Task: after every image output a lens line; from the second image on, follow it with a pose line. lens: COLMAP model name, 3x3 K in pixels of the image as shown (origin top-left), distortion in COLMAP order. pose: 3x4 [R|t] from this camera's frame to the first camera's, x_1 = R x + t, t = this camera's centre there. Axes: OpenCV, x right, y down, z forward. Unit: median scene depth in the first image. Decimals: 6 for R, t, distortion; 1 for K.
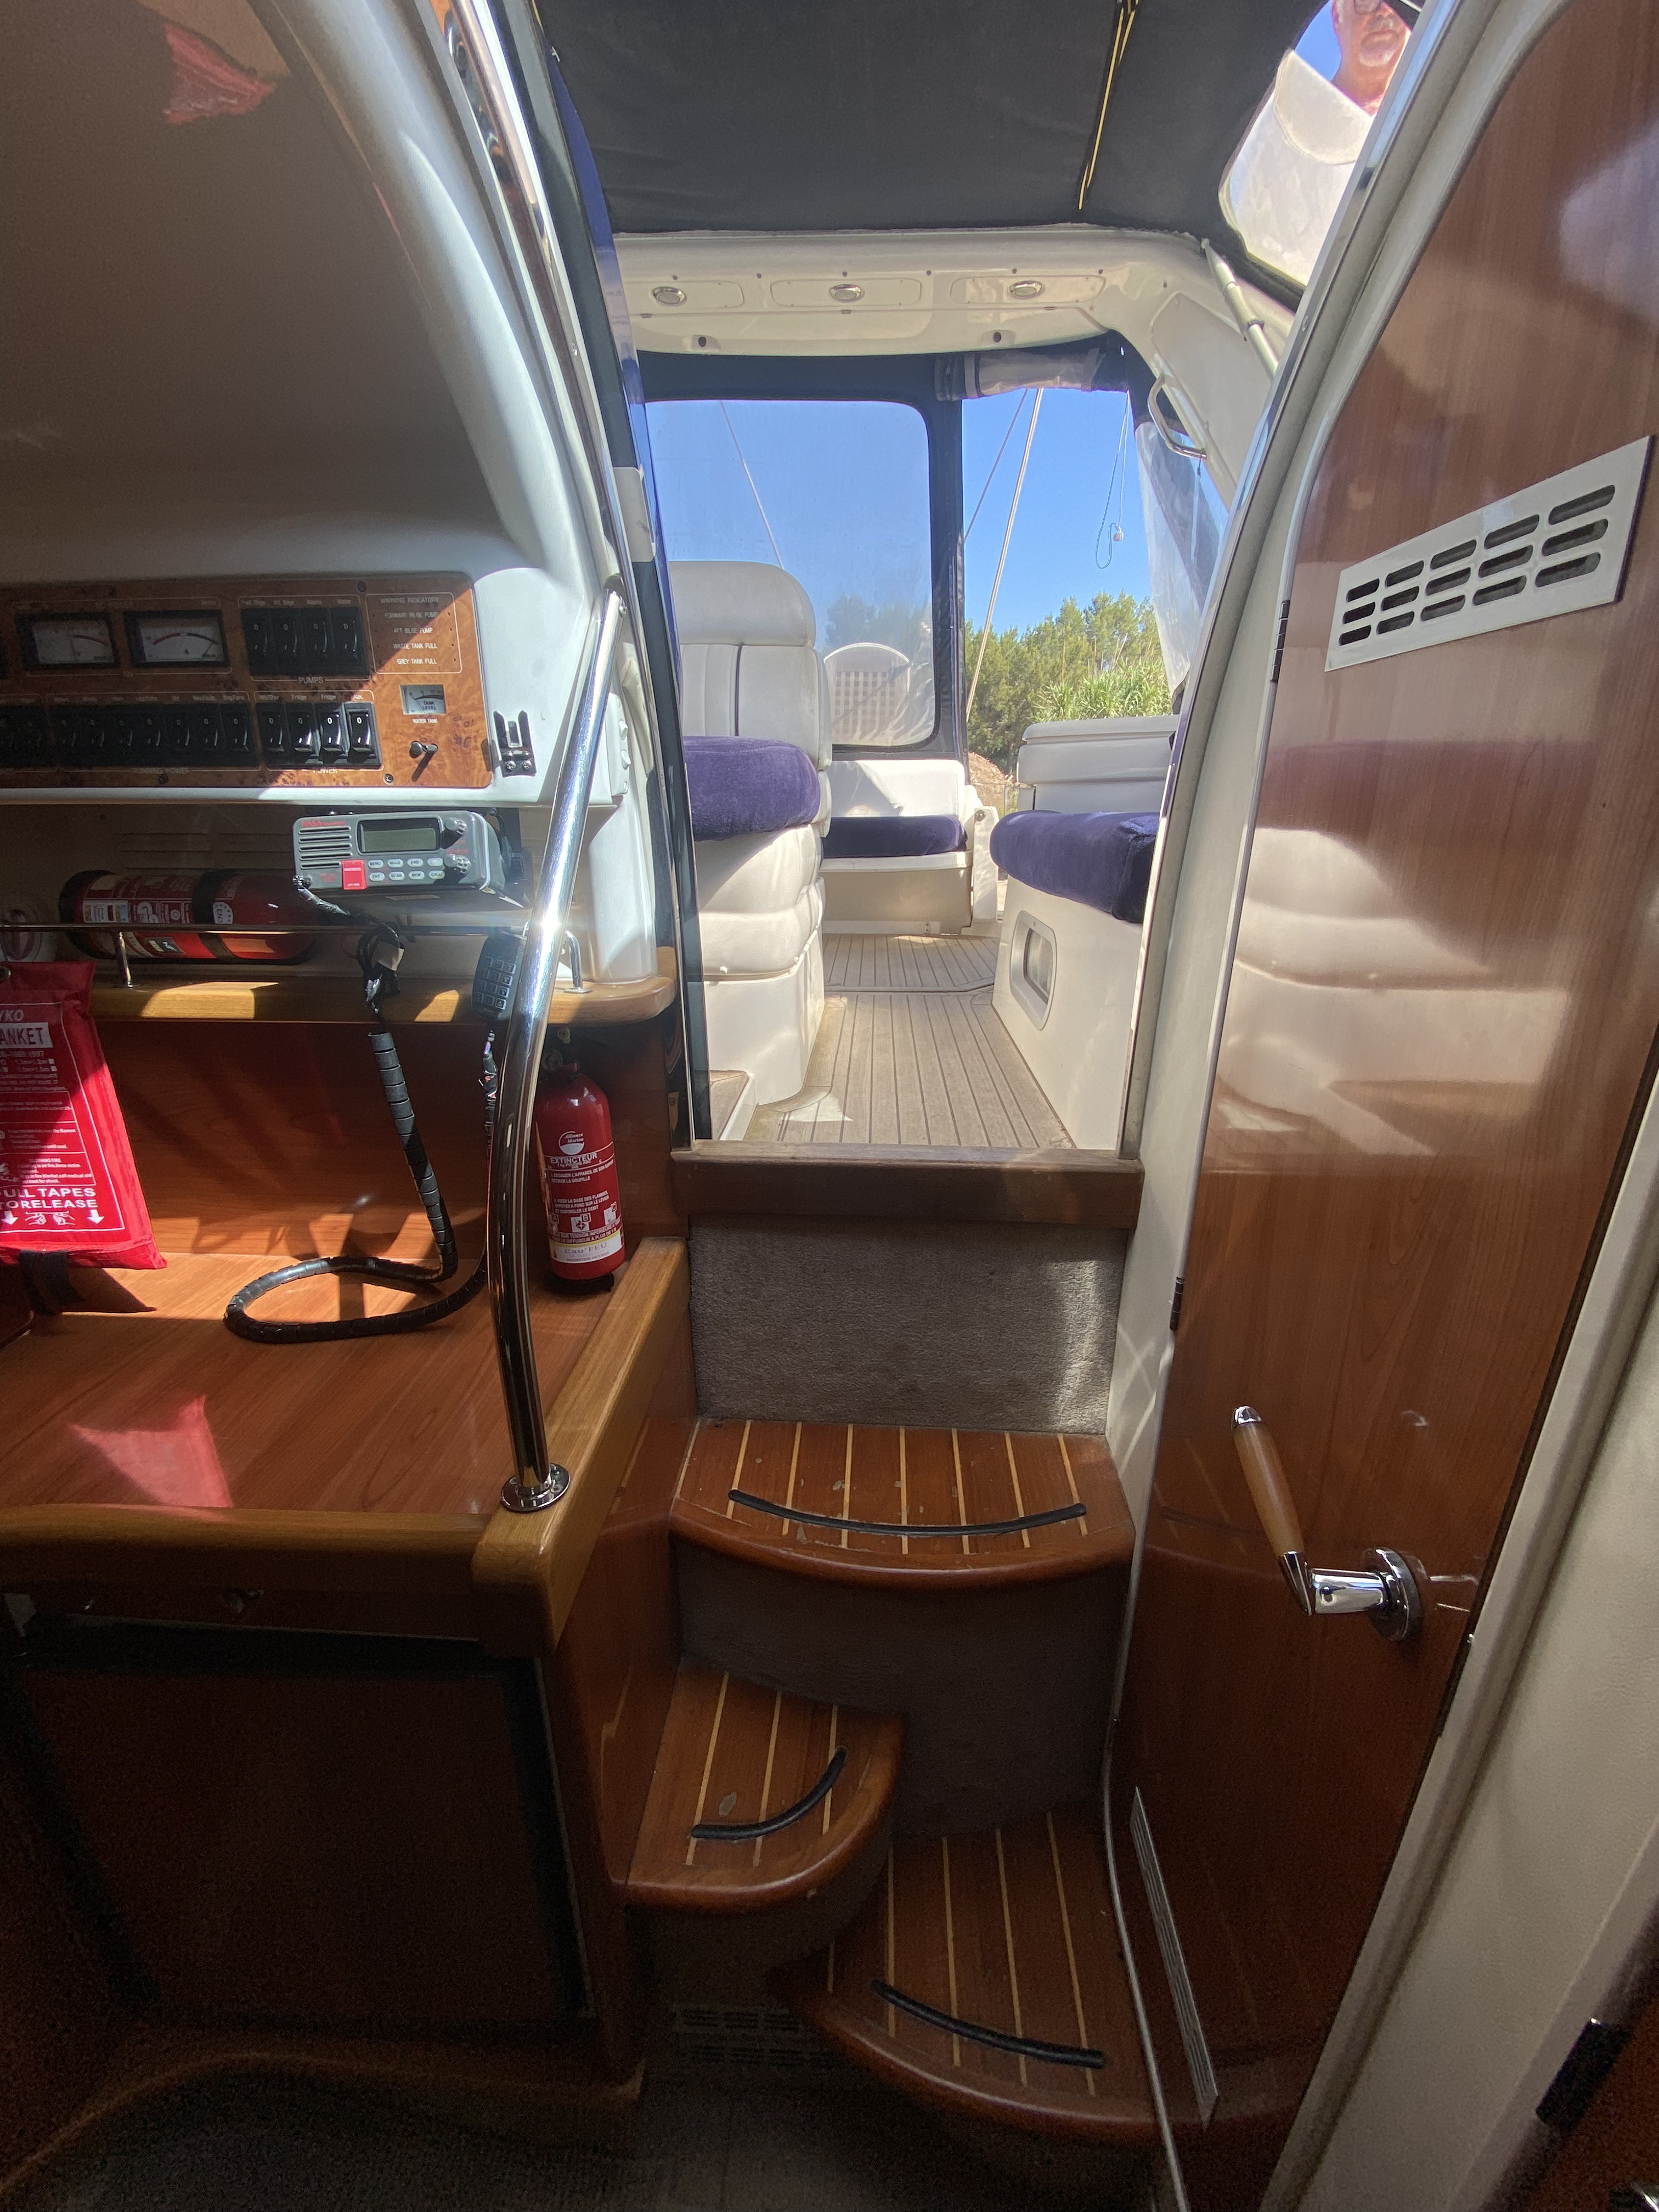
lens RADIAL K [[924.2, 0, 841.7], [0, 924.2, 1110.5], [0, 0, 1]] dist [-0.001857, -0.000293]
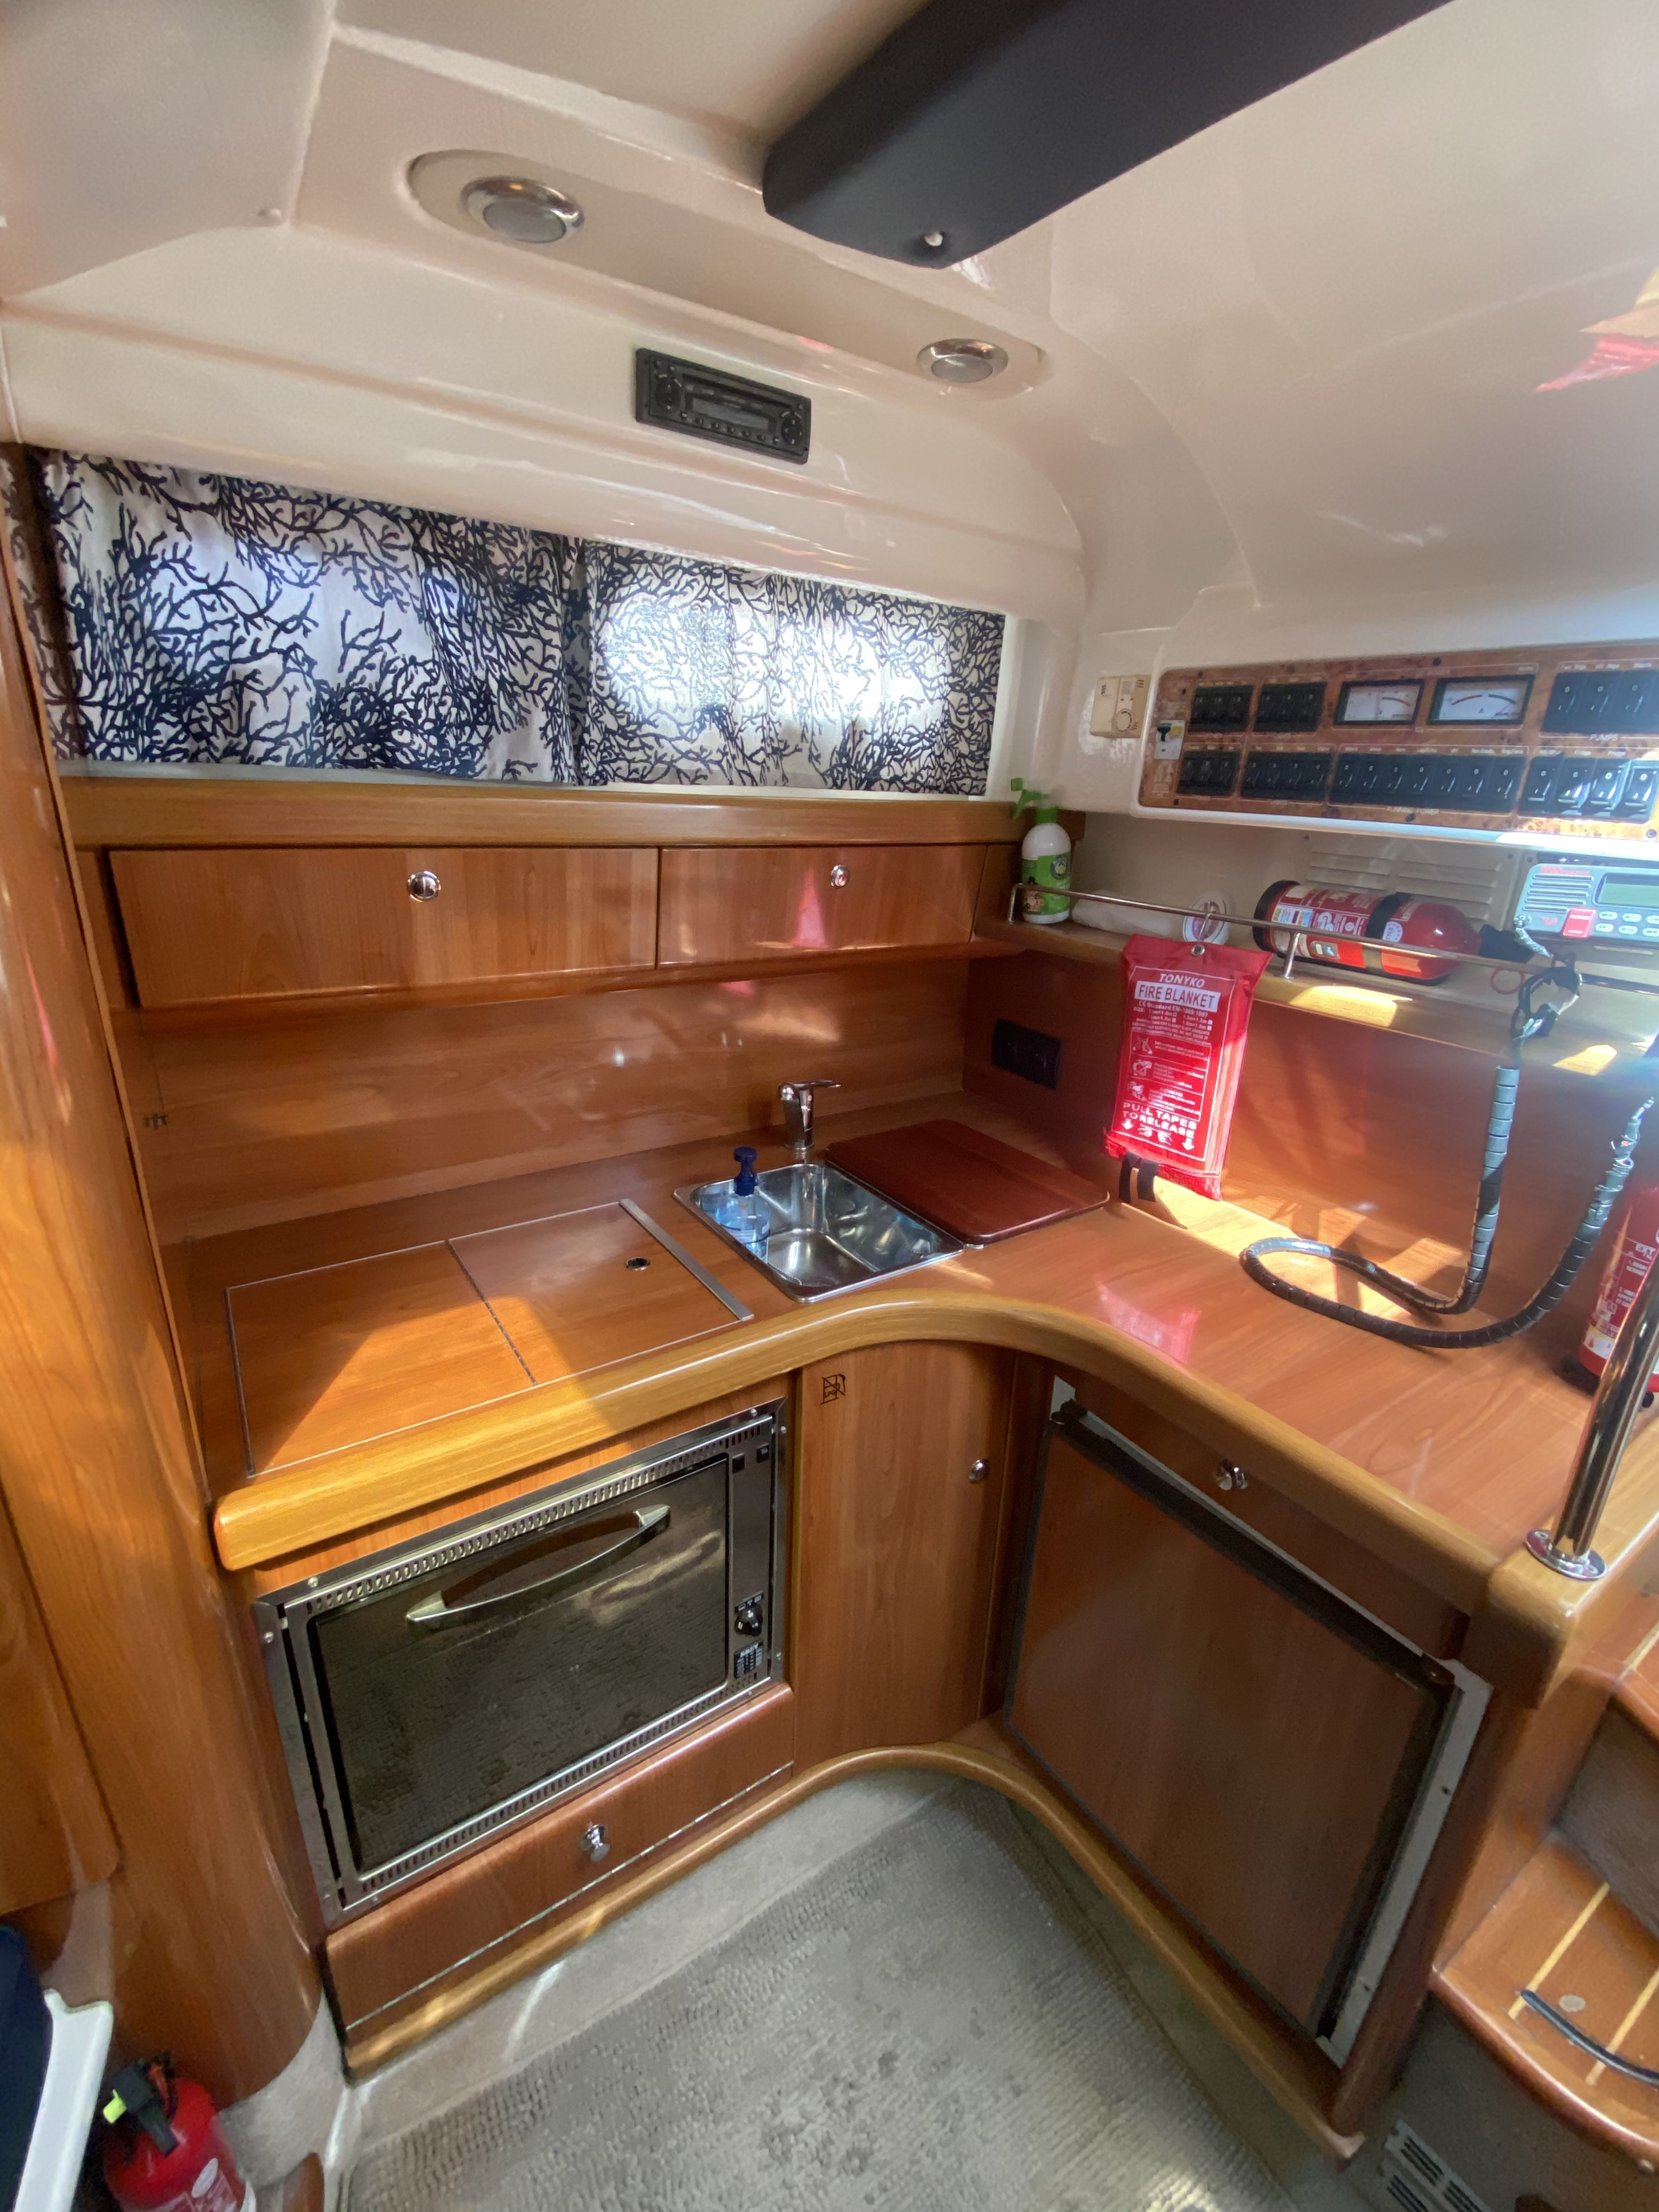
lens RADIAL K [[943.5, 0, 831.2], [0, 943.5, 1107.9], [0, 0, 1]] dist [0.042728, -0.044897]
pose [[0.586412, 0.294374, -0.754629, -0.126842], [-0.305431, 0.943216, 0.130593, 0.049300], [0.750222, 0.153906, 0.643024, -0.242363]]
